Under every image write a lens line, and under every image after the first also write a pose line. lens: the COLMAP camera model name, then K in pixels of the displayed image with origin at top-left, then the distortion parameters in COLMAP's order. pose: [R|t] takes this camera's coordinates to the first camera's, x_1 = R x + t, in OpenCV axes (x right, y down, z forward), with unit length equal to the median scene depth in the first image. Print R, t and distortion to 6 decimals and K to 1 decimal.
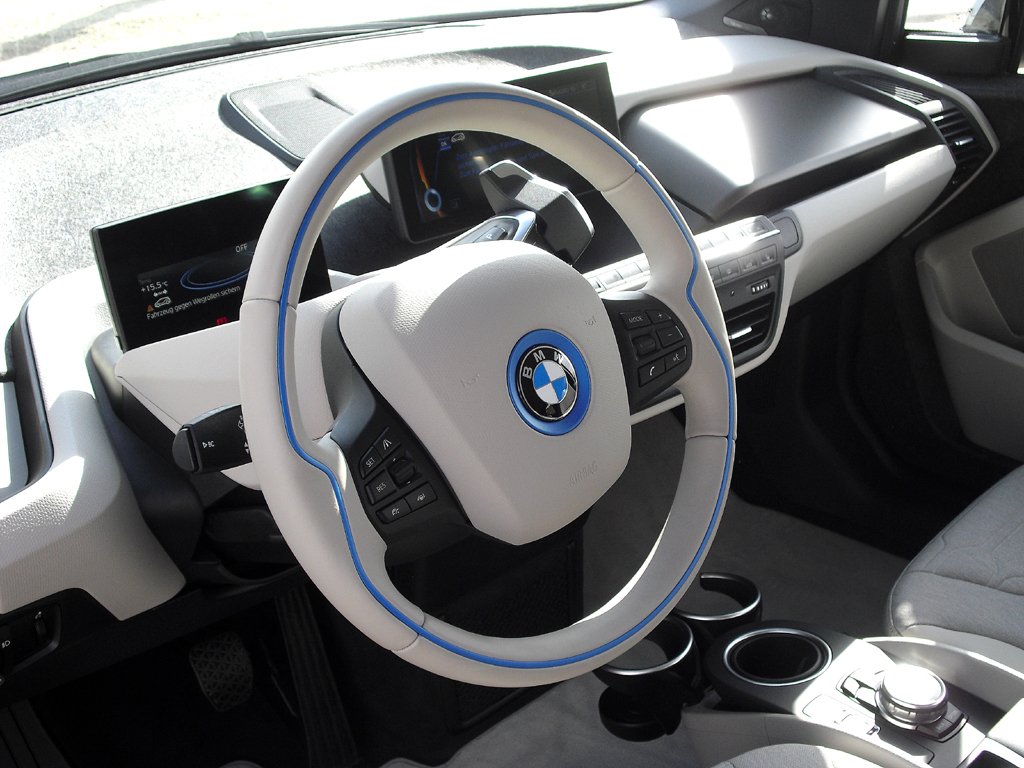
lens RADIAL K [[1270.1, 0, 452.4], [0, 1270.1, 382.4], [0, 0, 1]] dist [-0.183044, 0.288543]
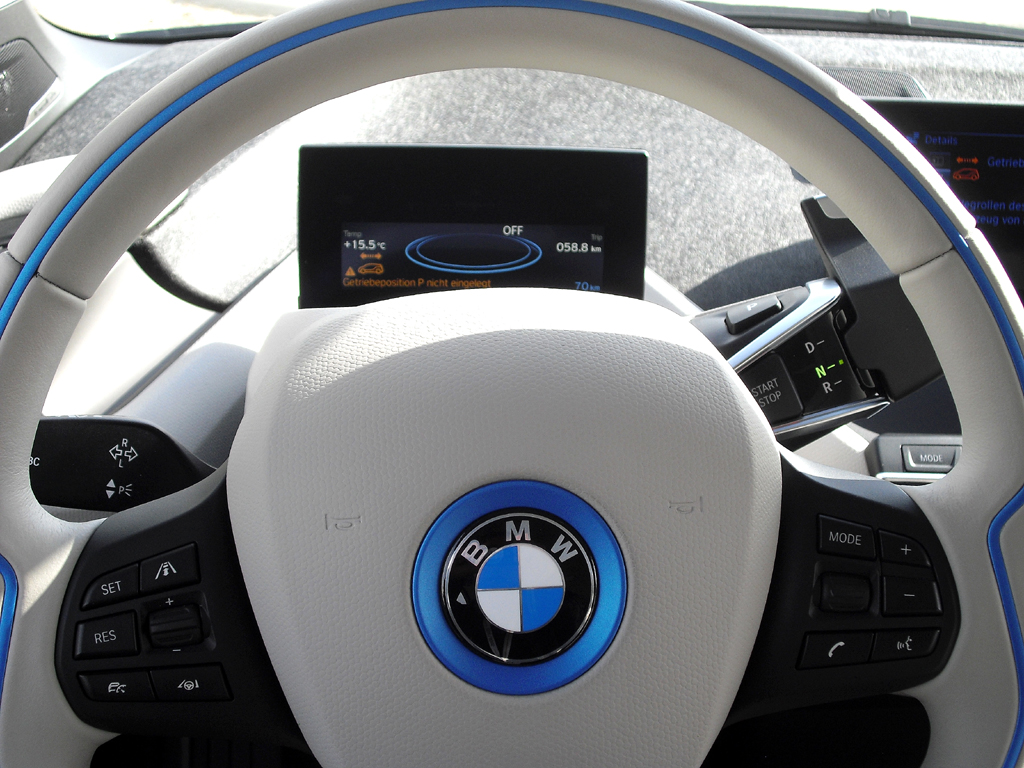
lens RADIAL K [[1270.1, 0, 452.4], [0, 1270.1, 382.4], [0, 0, 1]] dist [-0.183044, 0.288543]
pose [[0.772456, 0.316887, -0.550358, 0.230879], [-0.319698, 0.942830, 0.094153, -0.086853], [0.548730, 0.103219, 0.829603, 0.431194]]
